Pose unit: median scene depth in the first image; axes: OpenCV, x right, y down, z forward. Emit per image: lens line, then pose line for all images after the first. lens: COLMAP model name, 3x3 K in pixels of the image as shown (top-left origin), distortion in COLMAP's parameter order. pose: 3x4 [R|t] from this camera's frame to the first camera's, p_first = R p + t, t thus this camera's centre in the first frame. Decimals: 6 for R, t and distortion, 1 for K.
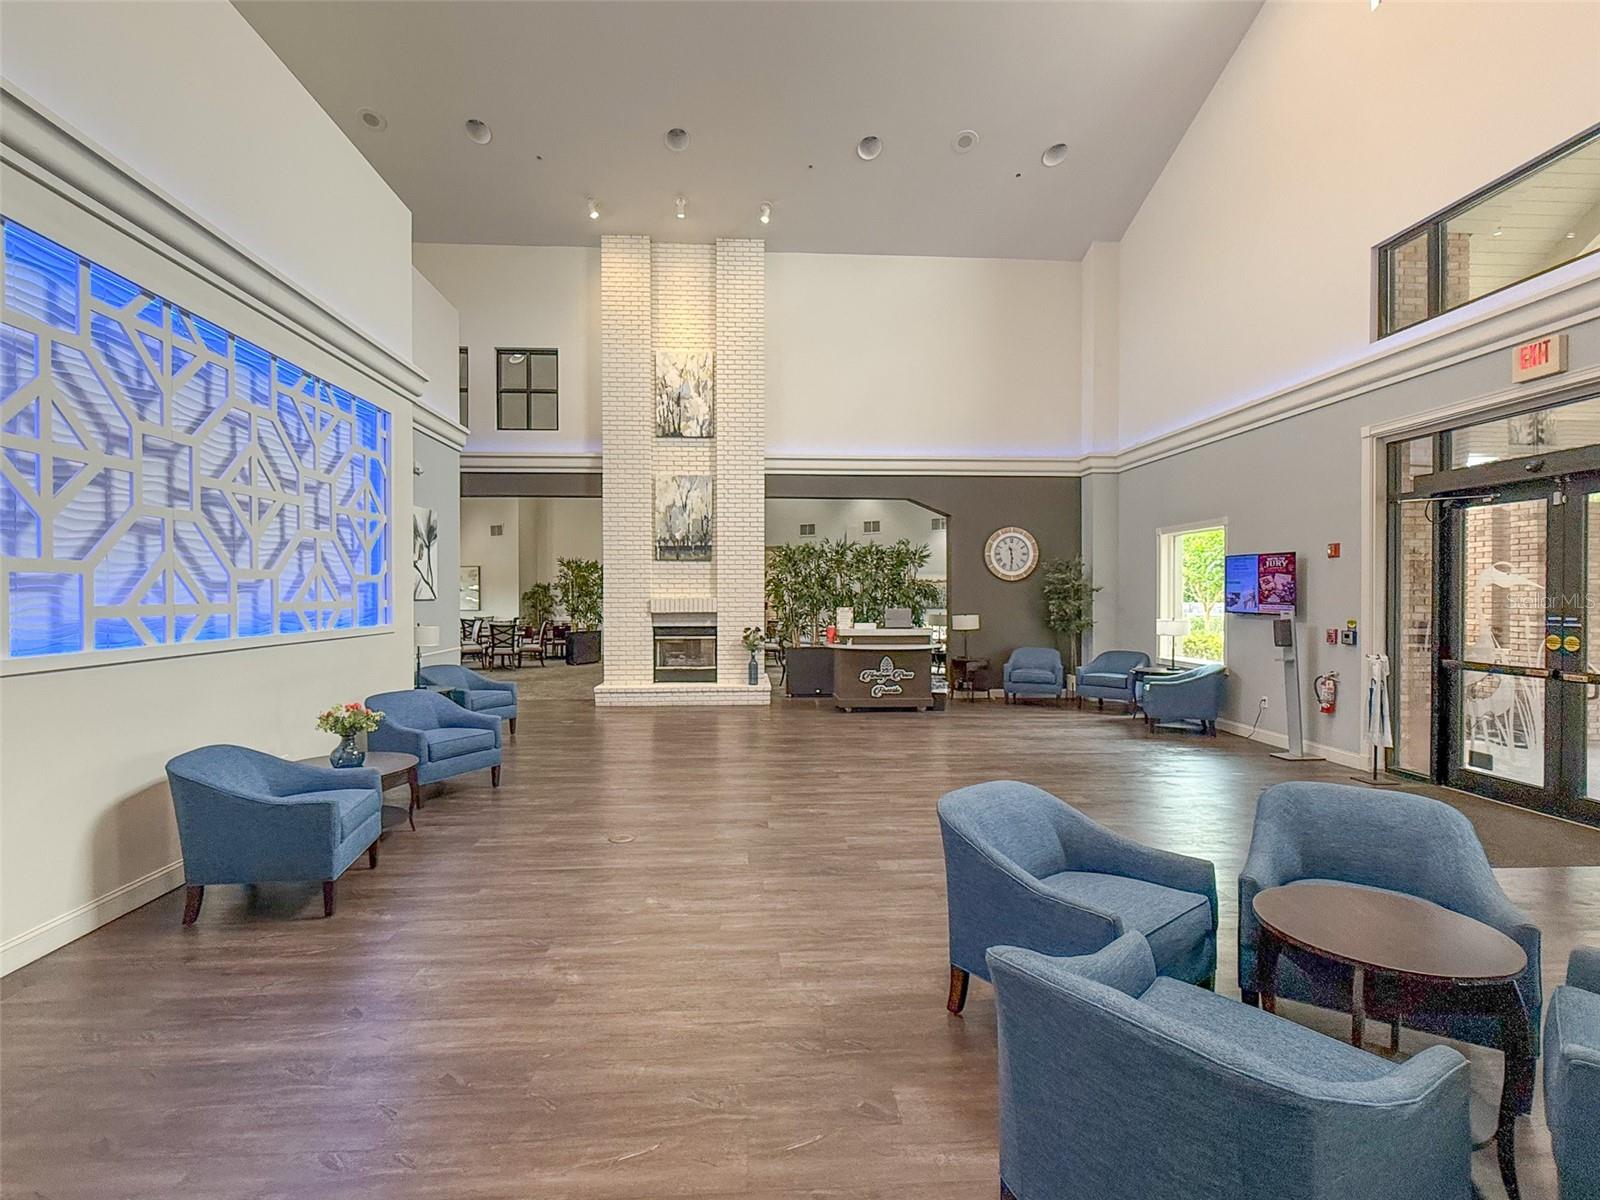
lens RADIAL K [[757.8, 0, 816.8], [0, 757.8, 598.3], [0, 0, 1]] dist [0.000064, -0.000117]
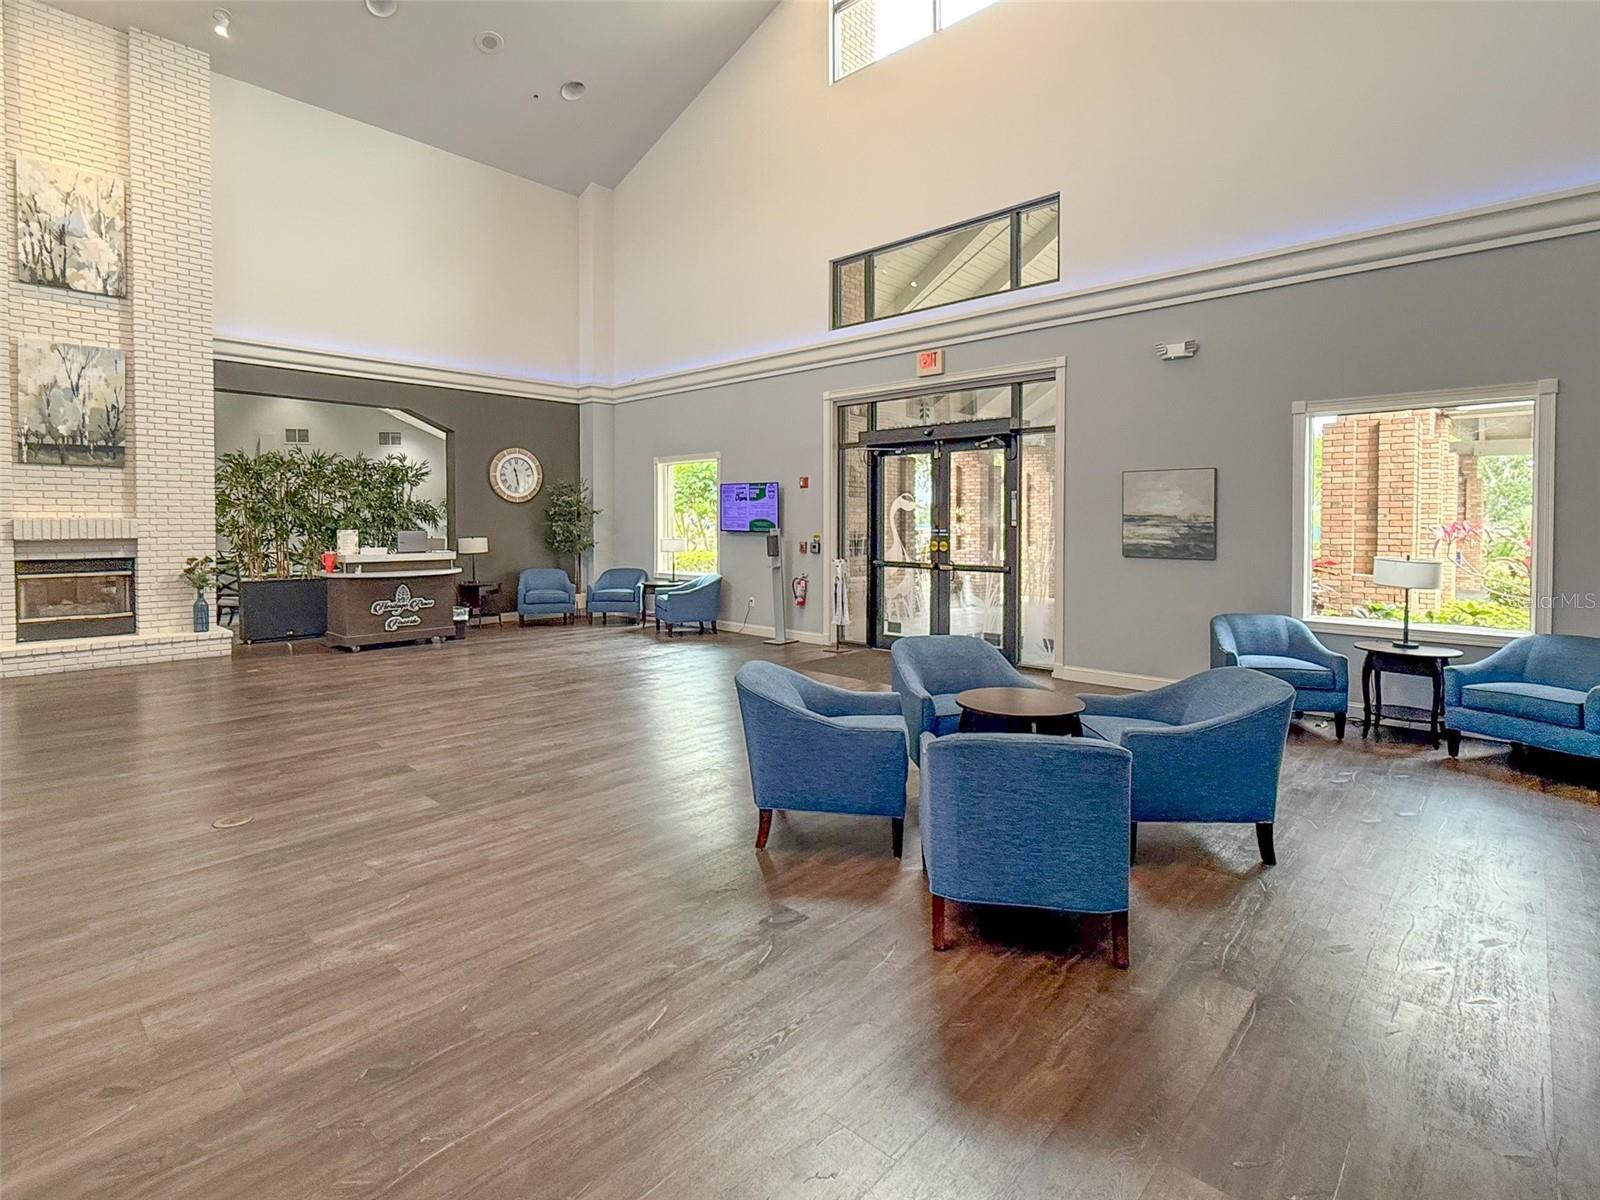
lens RADIAL K [[771.5, 0, 798.1], [0, 771.5, 534.8], [0, 0, 1]] dist [-0.000874, -0.000203]
pose [[0.731523, -0.011378, 0.681722, -0.173593], [0.002990, 0.999905, 0.013480, 0.006972], [-0.681811, -0.007823, 0.731487, 0.014673]]
